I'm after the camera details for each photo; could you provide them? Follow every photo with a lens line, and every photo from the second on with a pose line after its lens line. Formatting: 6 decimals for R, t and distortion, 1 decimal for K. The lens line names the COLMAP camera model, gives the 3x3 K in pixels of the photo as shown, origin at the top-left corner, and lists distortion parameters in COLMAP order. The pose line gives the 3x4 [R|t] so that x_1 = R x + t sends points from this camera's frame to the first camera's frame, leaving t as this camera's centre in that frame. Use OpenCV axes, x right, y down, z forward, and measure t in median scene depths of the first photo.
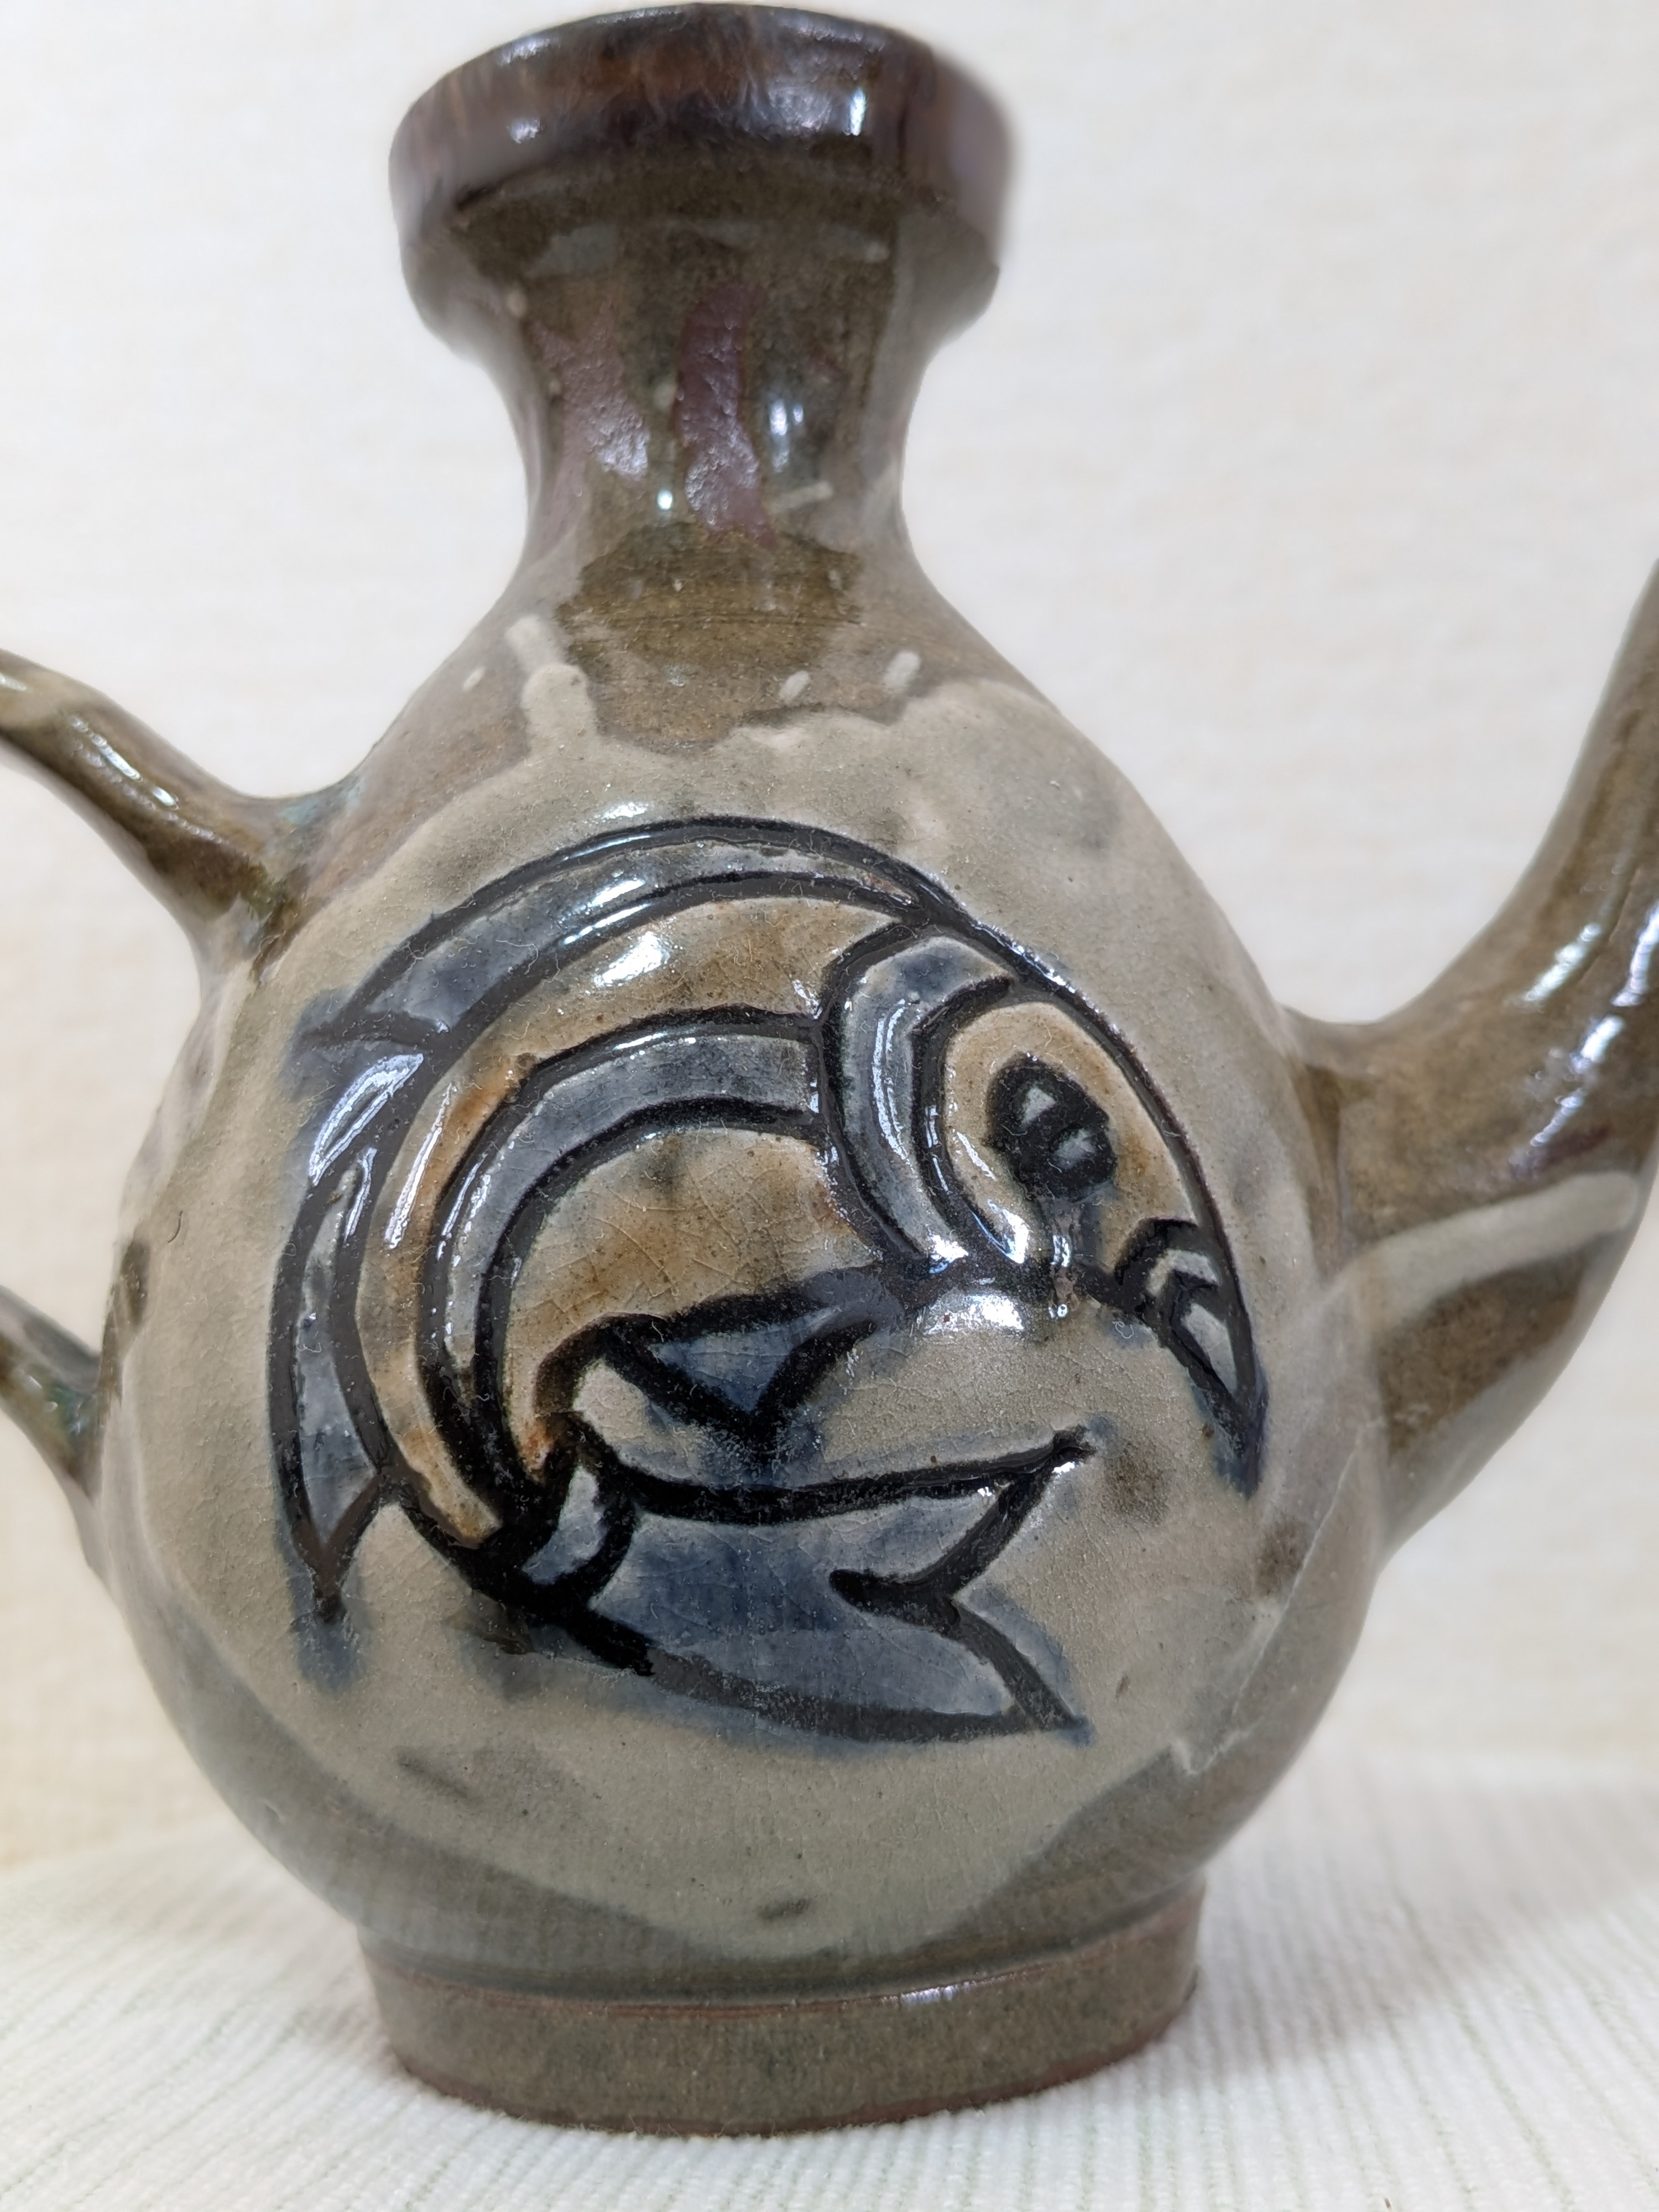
lens RADIAL K [[2317.2, 0, 829.5], [0, 2317.2, 1106.0], [0, 0, 1]] dist [0.085690, -0.208732]
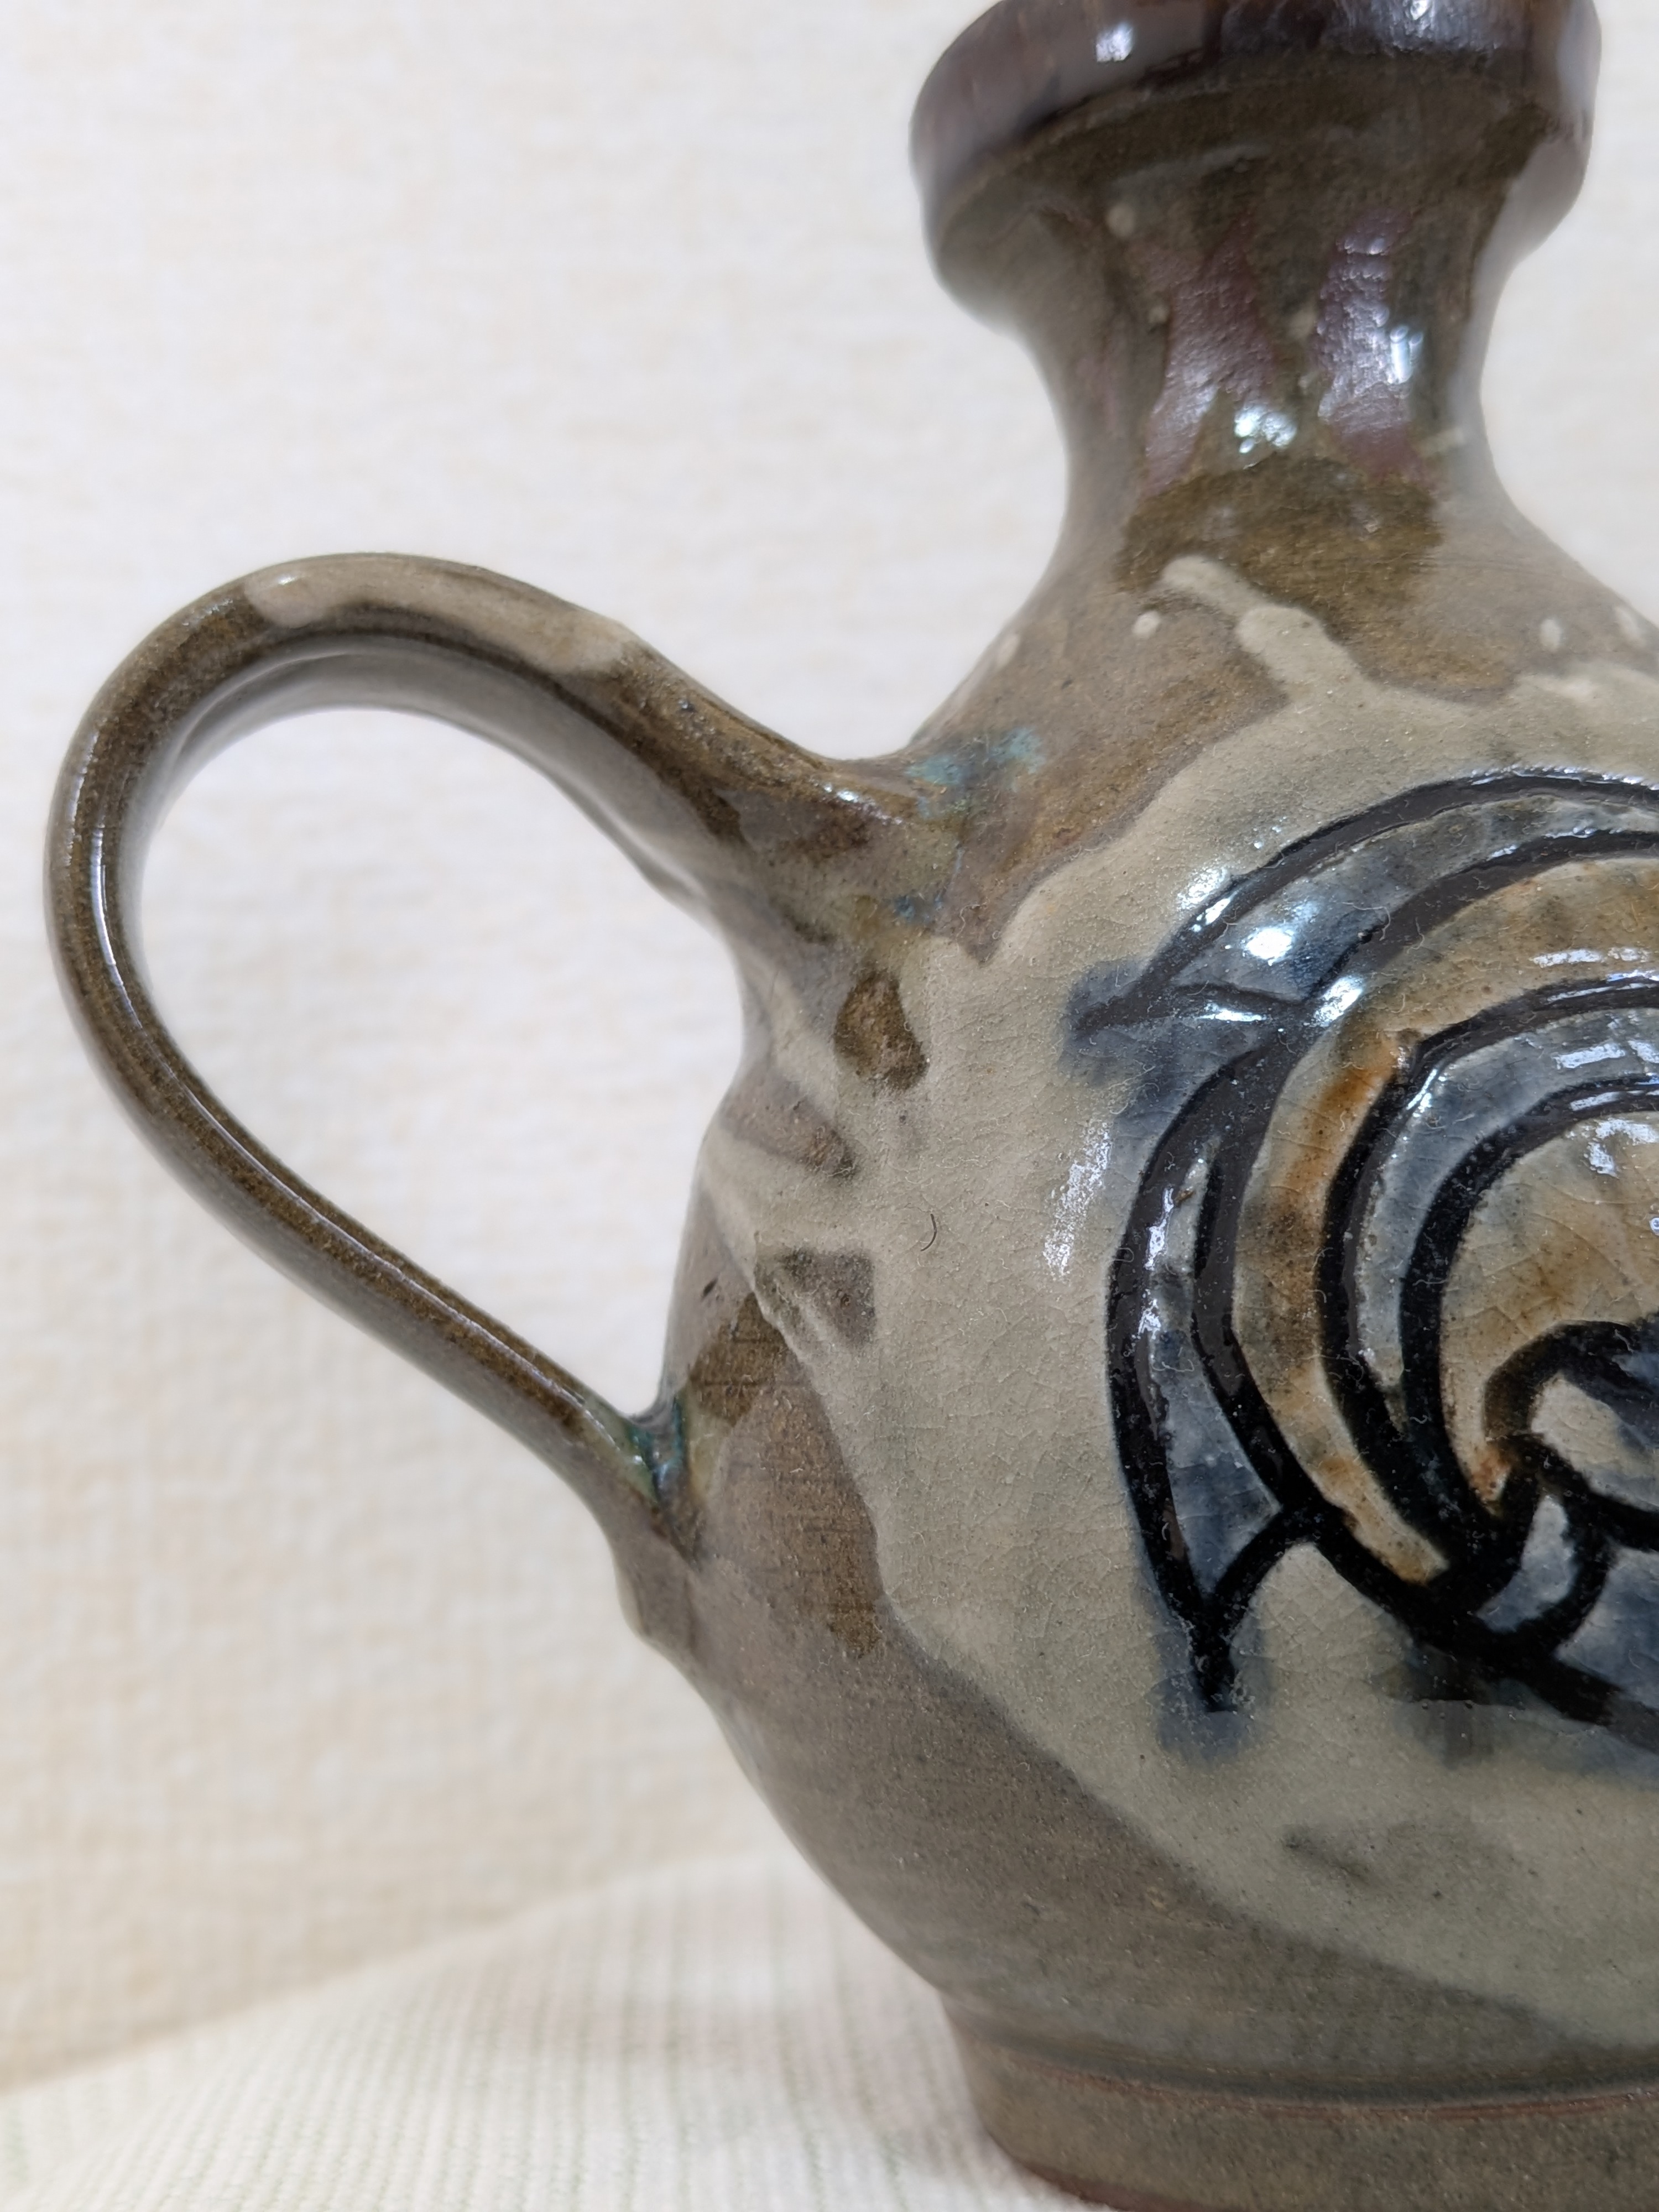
lens RADIAL K [[2317.2, 0, 829.5], [0, 2317.2, 1106.0], [0, 0, 1]] dist [0.085690, -0.208732]
pose [[0.989185, -0.000455, 0.146673, -0.486759], [0.003685, 0.999757, -0.021756, 0.025537], [-0.146627, 0.022061, 0.988946, 0.161540]]
